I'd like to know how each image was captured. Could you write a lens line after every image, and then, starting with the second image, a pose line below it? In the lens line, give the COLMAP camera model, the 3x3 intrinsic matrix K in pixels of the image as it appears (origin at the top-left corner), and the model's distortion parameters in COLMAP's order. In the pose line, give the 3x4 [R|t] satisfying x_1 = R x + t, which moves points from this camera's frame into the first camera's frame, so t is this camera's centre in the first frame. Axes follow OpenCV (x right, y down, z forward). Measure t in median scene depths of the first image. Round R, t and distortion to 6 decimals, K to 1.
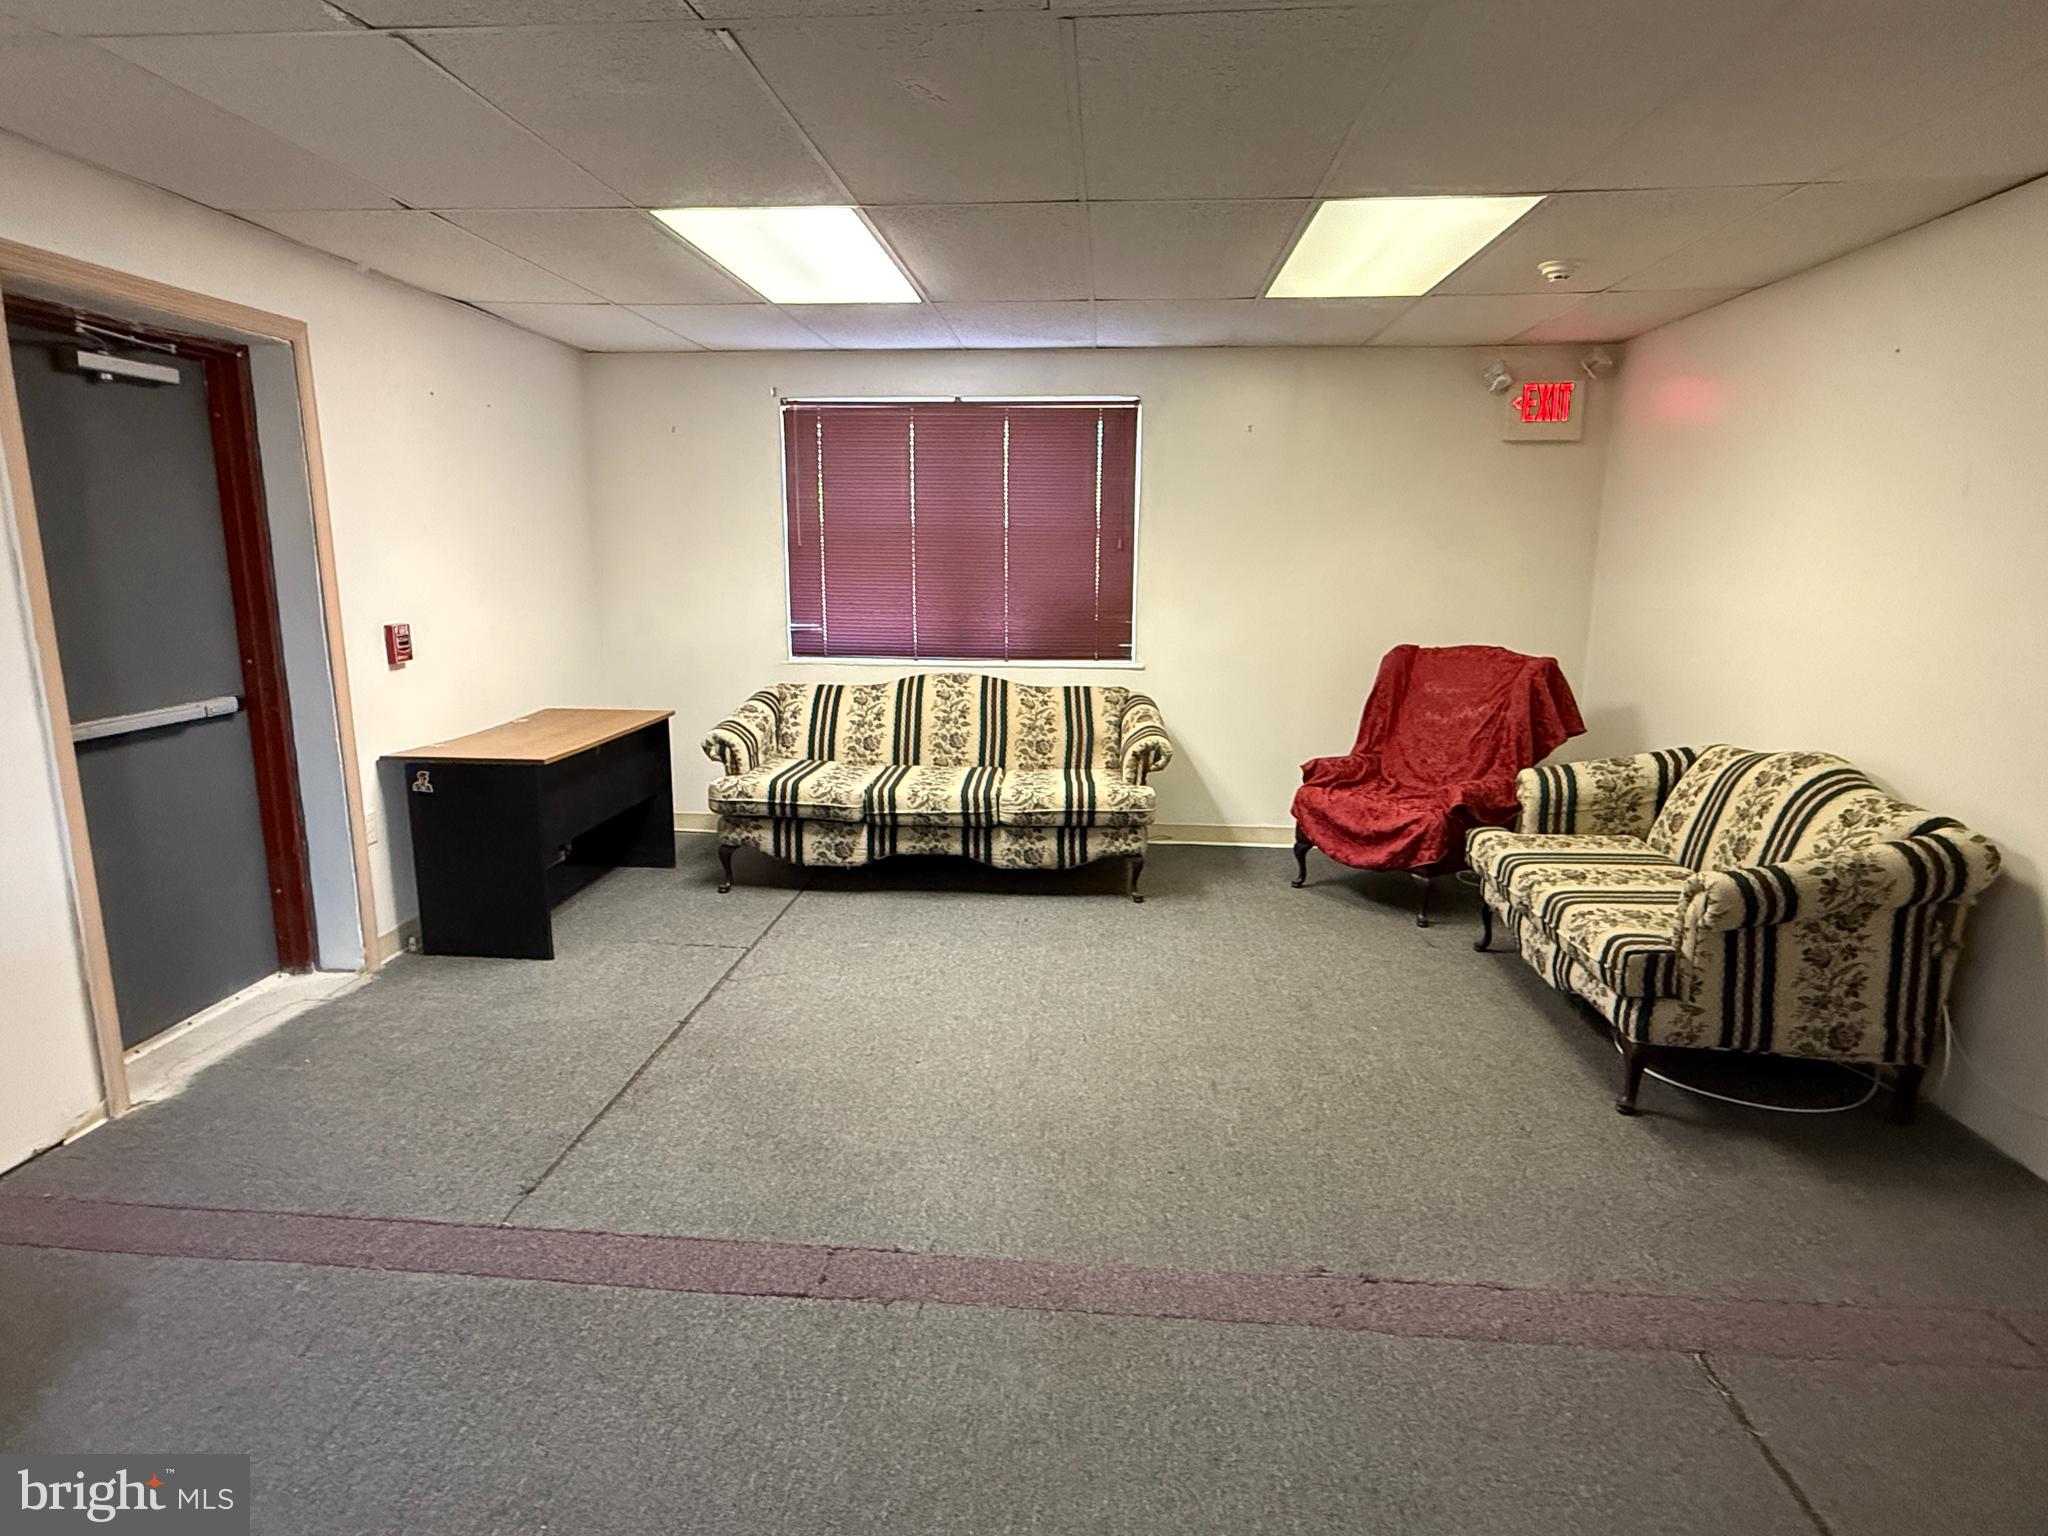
lens RADIAL K [[1118.2, 0, 1022.2], [0, 1118.2, 767.0], [0, 0, 1]] dist [-0.002057, -0.000779]
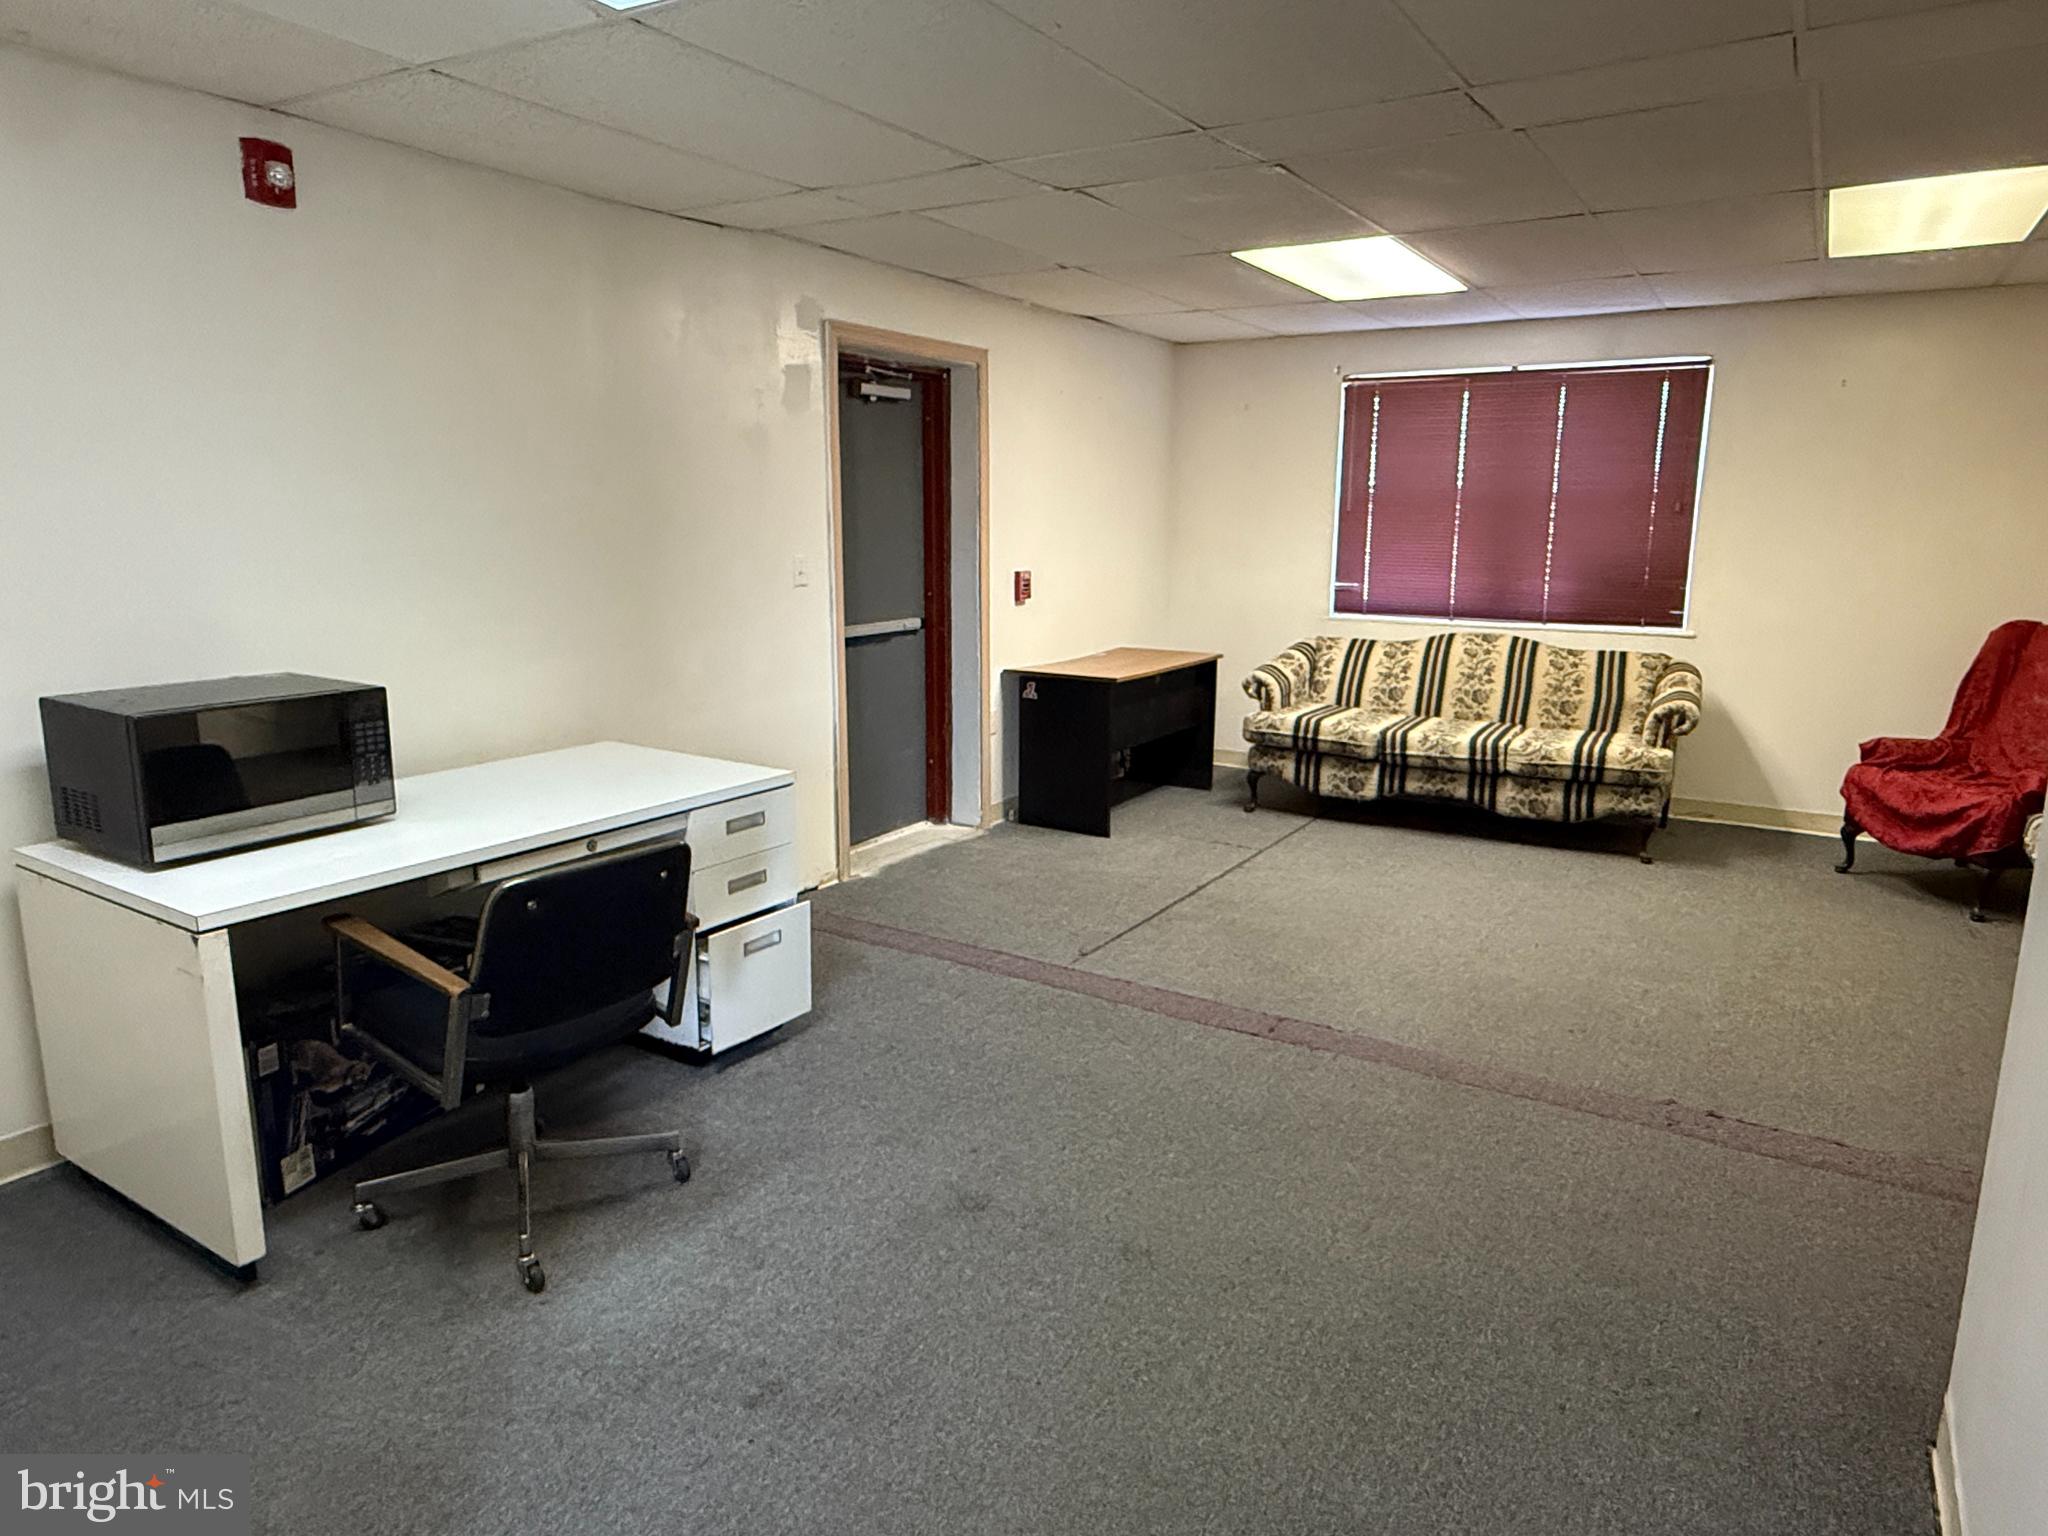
lens RADIAL K [[1265.4, 0, 1018.0], [0, 1265.4, 769.8], [0, 0, 1]] dist [0.005705, 0.000060]
pose [[0.886539, 0.090589, -0.453699, 0.114375], [-0.088269, 0.995748, 0.026338, 0.057565], [0.454156, 0.016698, 0.890766, -0.281193]]
